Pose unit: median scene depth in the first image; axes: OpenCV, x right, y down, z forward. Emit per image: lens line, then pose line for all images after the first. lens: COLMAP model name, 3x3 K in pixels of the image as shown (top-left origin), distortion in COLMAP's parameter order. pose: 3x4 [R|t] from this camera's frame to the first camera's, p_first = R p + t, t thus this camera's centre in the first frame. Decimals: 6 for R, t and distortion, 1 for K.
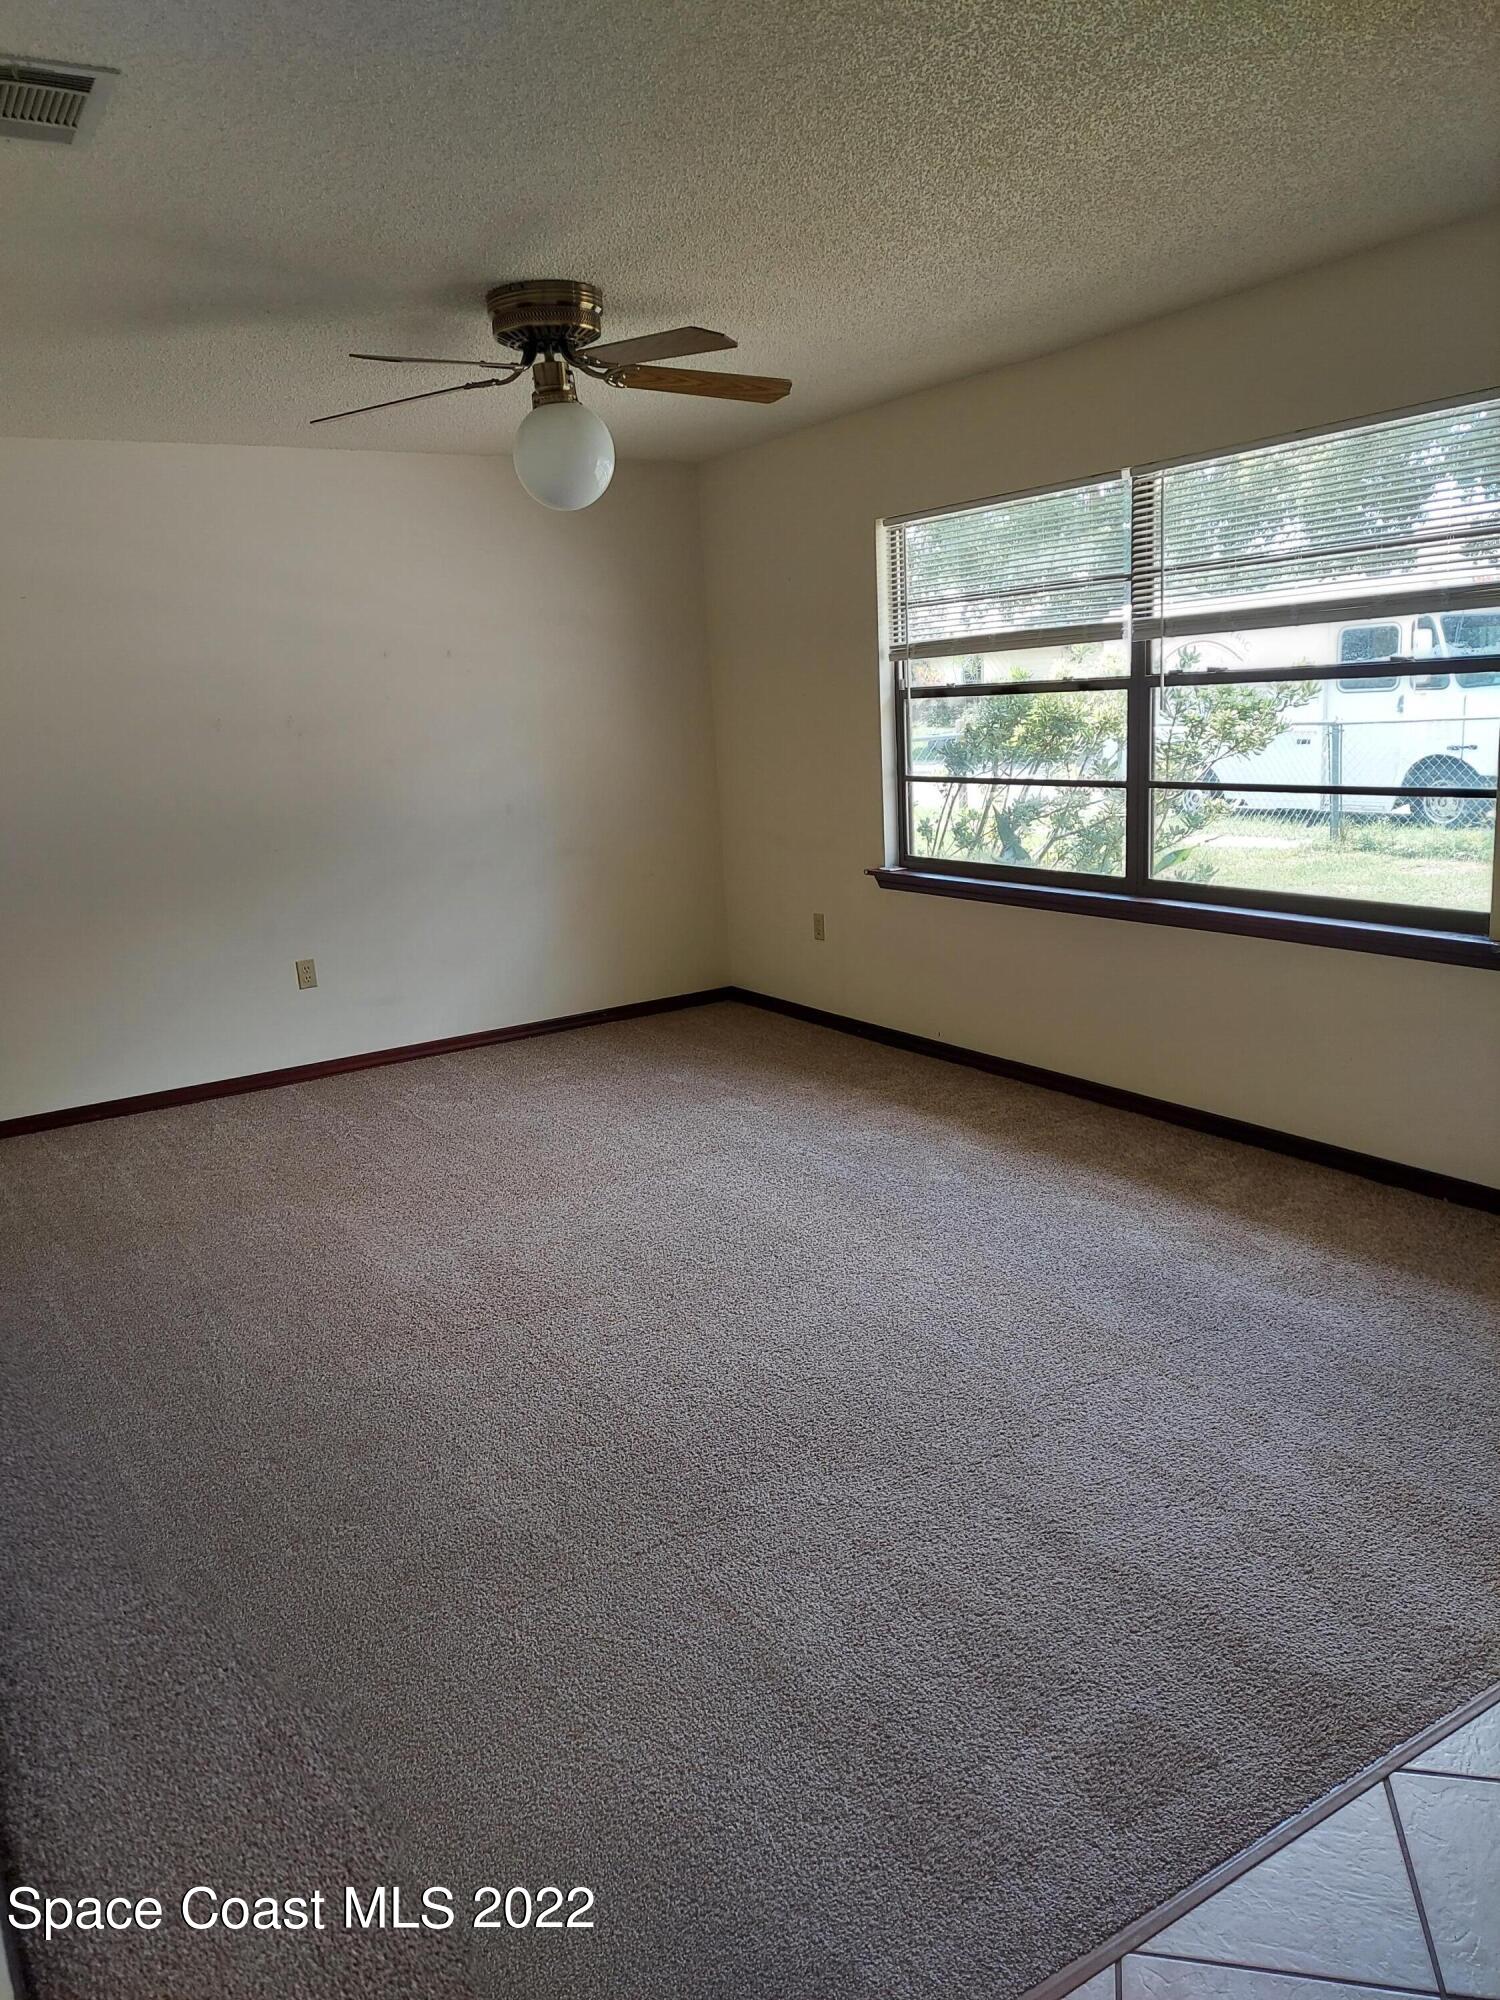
lens RADIAL K [[1434.7, 0, 751.9], [0, 1434.7, 998.0], [0, 0, 1]] dist [0.043723, -0.001168]
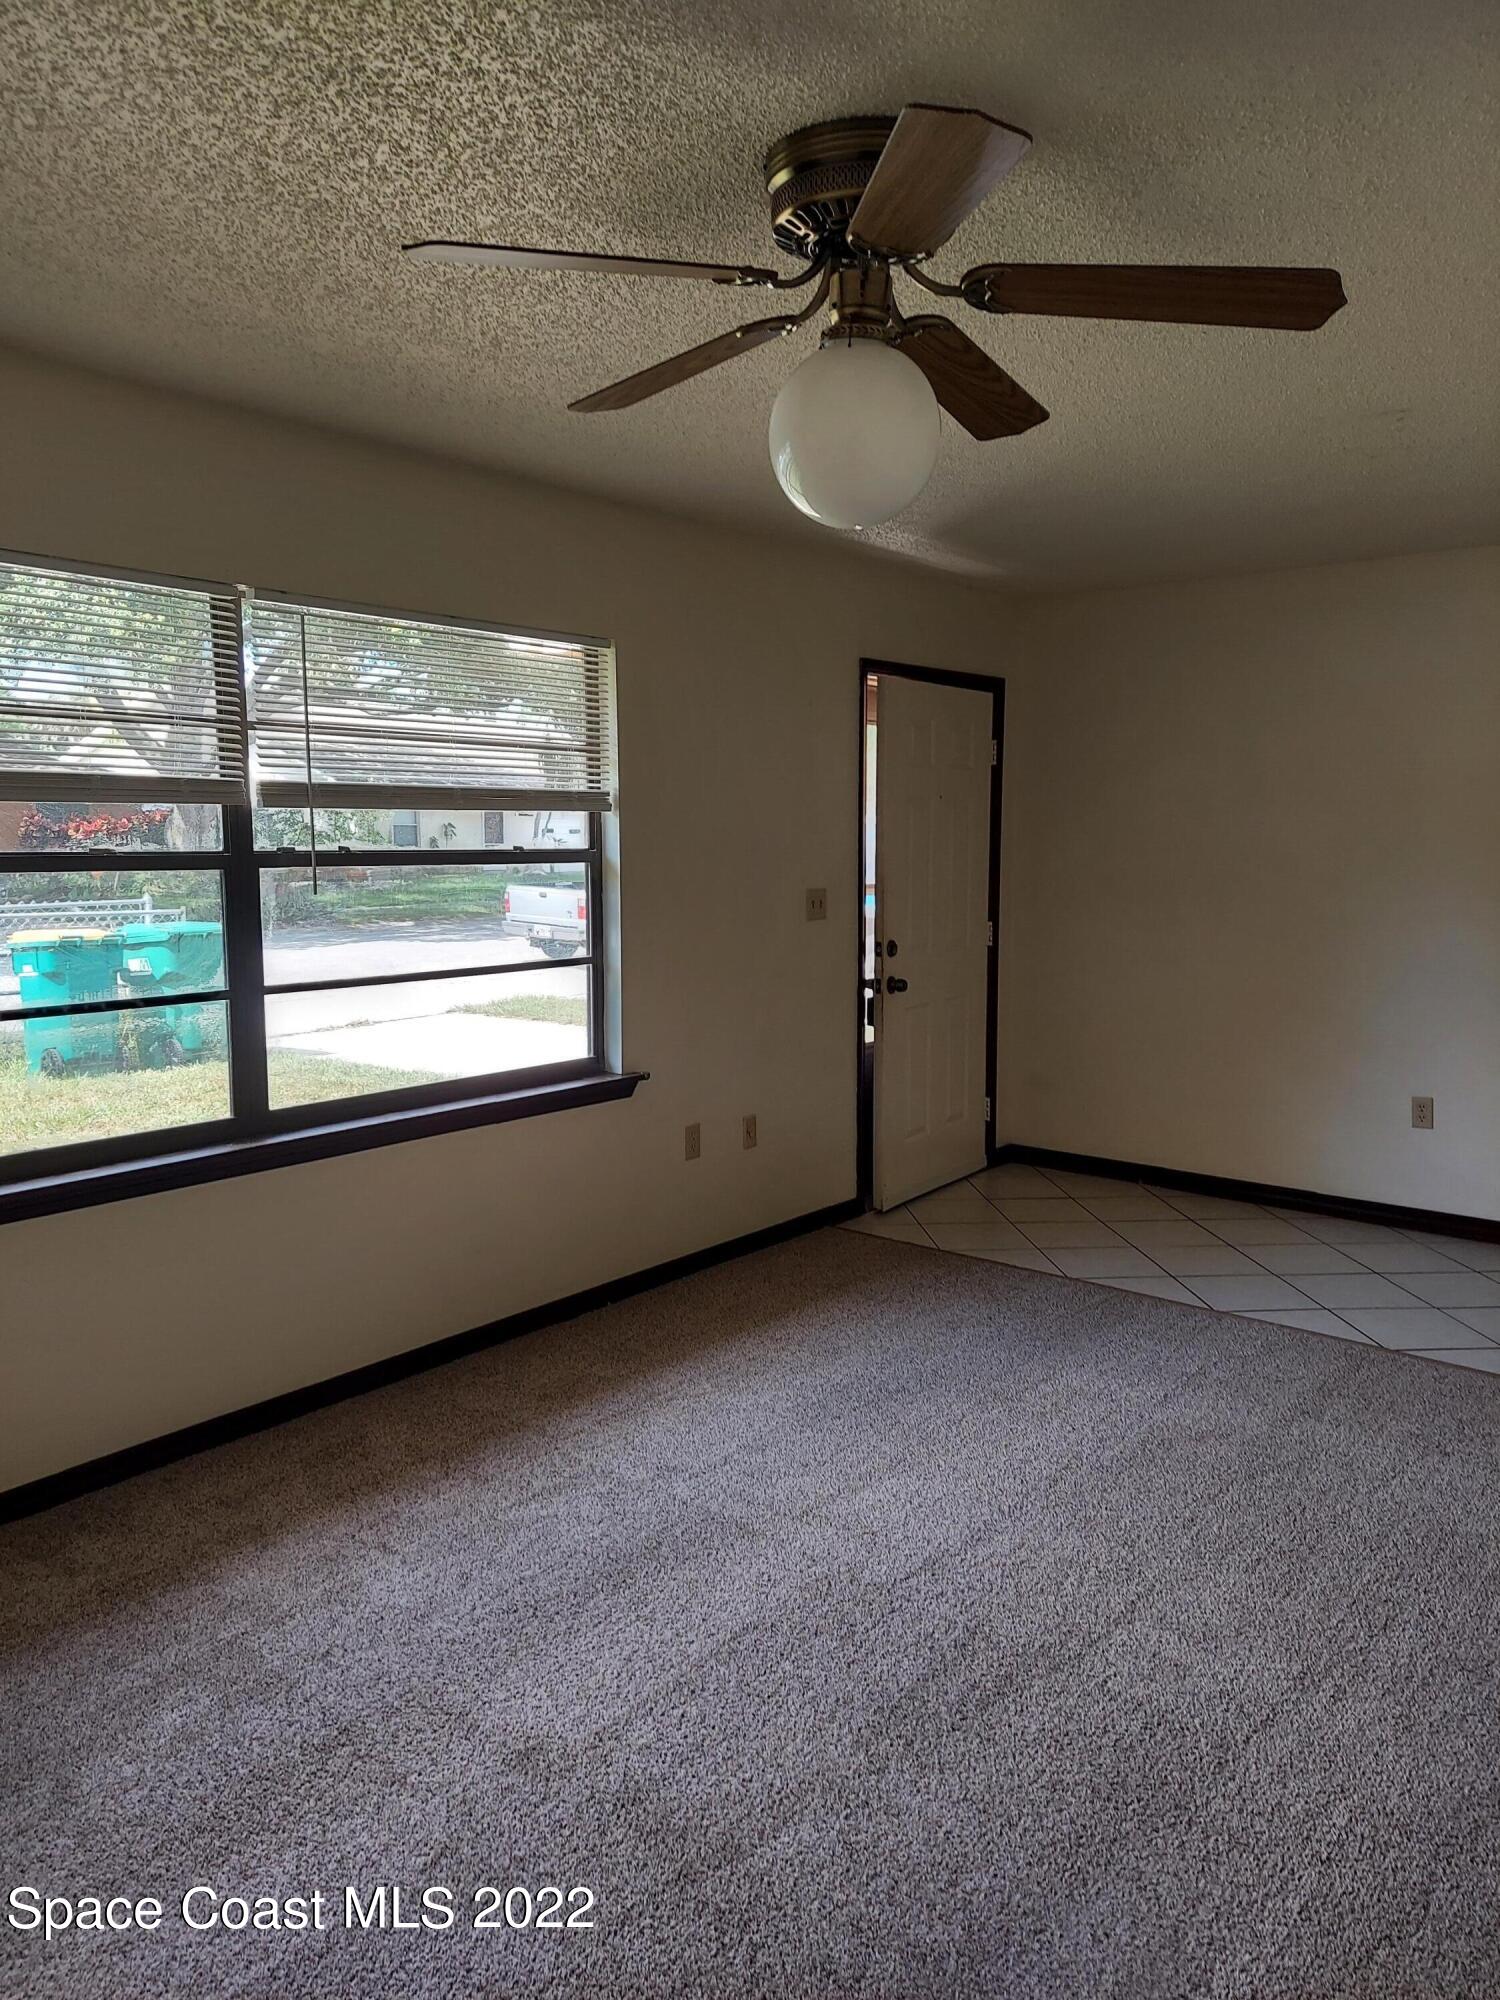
lens RADIAL K [[1434.7, 0, 743.1], [0, 1434.7, 1007.5], [0, 0, 1]] dist [0.043723, -0.001168]
pose [[-0.309297, -0.056022, 0.949314, -0.556402], [0.219860, 0.967005, 0.128699, -0.189069], [-0.925201, 0.248522, -0.286774, 1.020719]]
